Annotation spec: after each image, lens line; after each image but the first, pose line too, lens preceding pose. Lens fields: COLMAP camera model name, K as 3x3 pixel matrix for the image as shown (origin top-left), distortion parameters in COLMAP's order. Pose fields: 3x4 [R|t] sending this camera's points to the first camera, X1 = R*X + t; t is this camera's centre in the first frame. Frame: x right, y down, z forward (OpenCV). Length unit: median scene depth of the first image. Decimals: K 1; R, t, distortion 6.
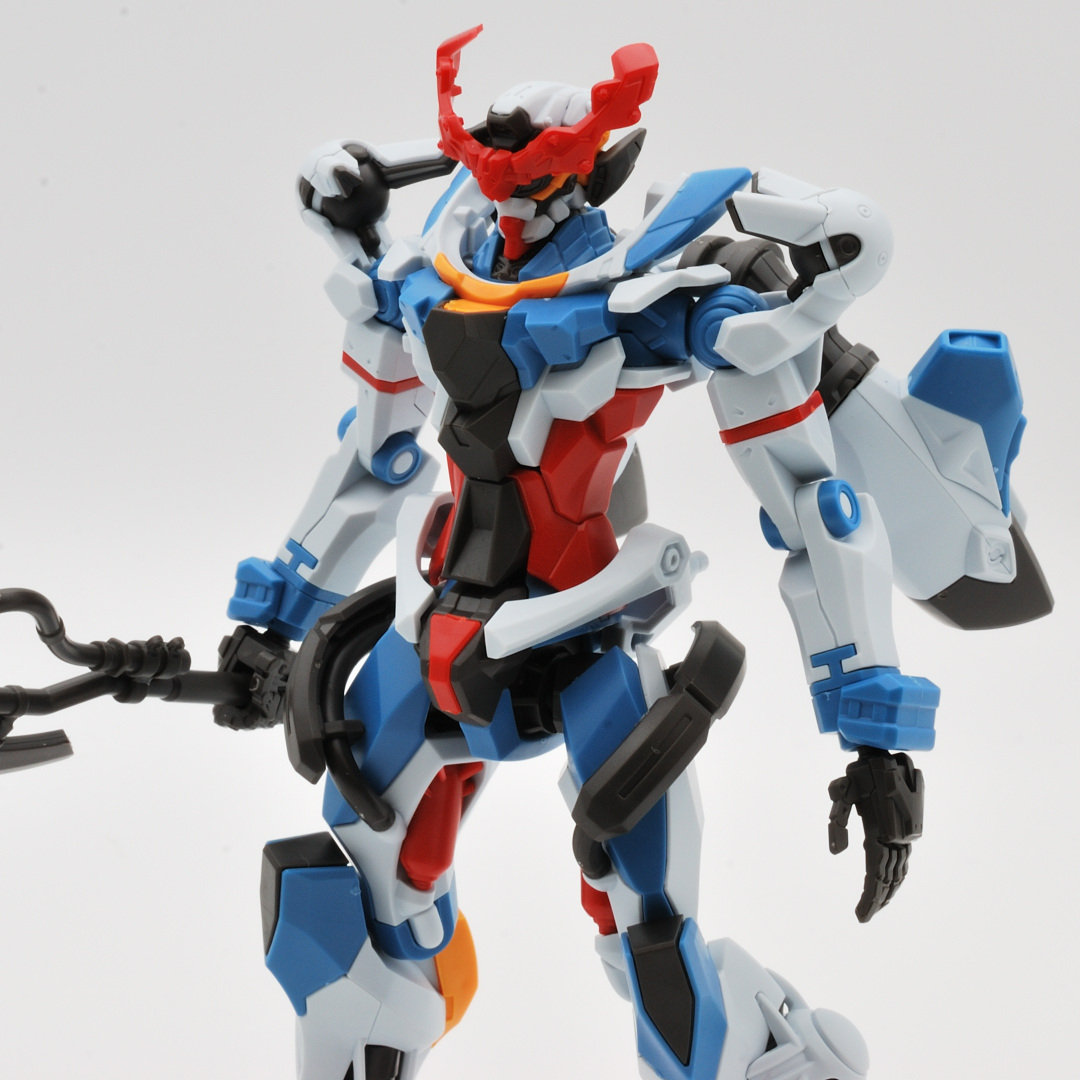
lens RADIAL K [[3498.4, 0, 539.5], [0, 3498.4, 595.0], [0, 0, 1]] dist [-0.098321, 1.203648]
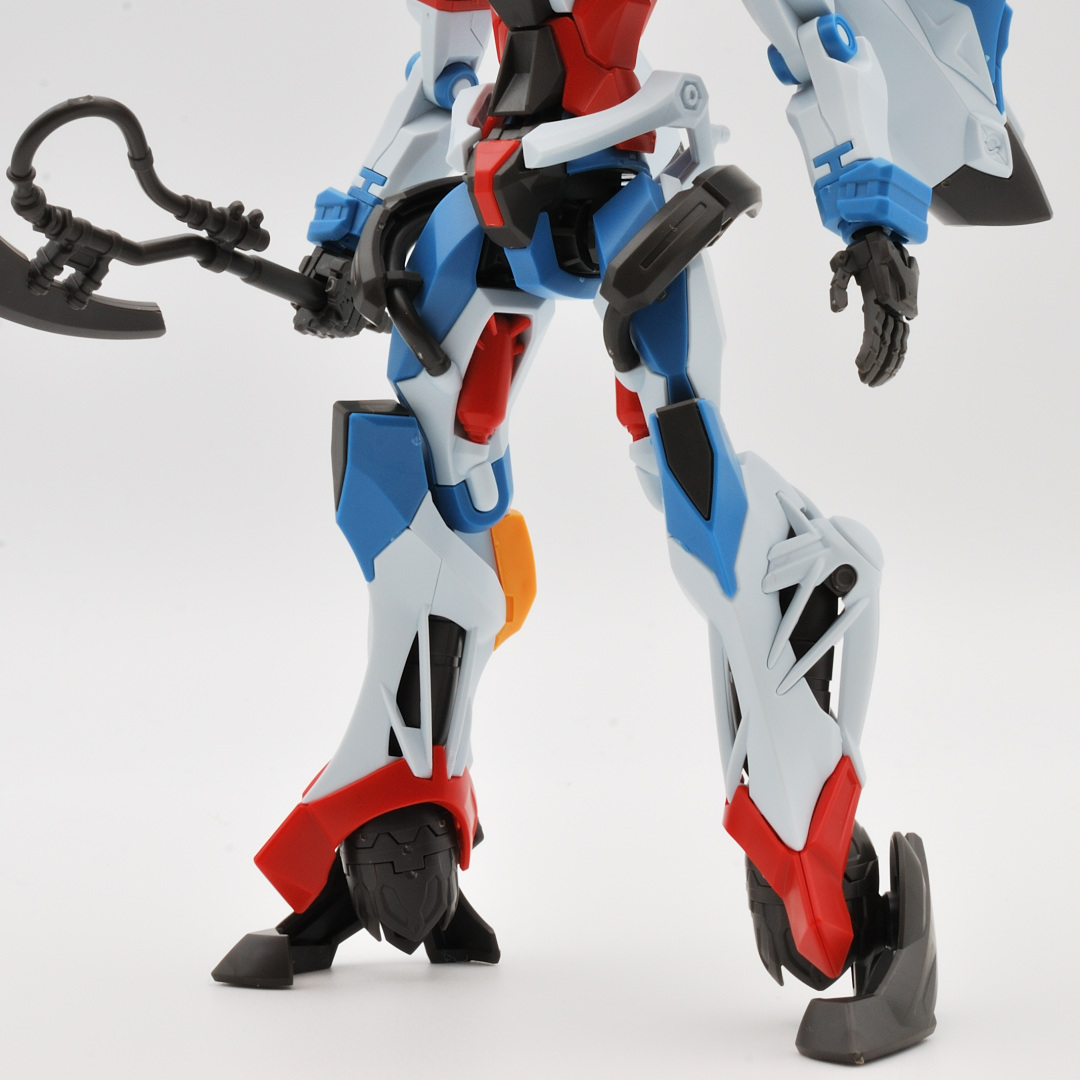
lens RADIAL K [[3498.4, 0, 539.5], [0, 3498.4, 595.0], [0, 0, 1]] dist [-0.098321, 1.203648]
pose [[0.998355, -0.014339, -0.055519, 0.047743], [0.003362, 0.981201, -0.192958, 0.353019], [0.057242, 0.192454, 0.979635, -0.071301]]
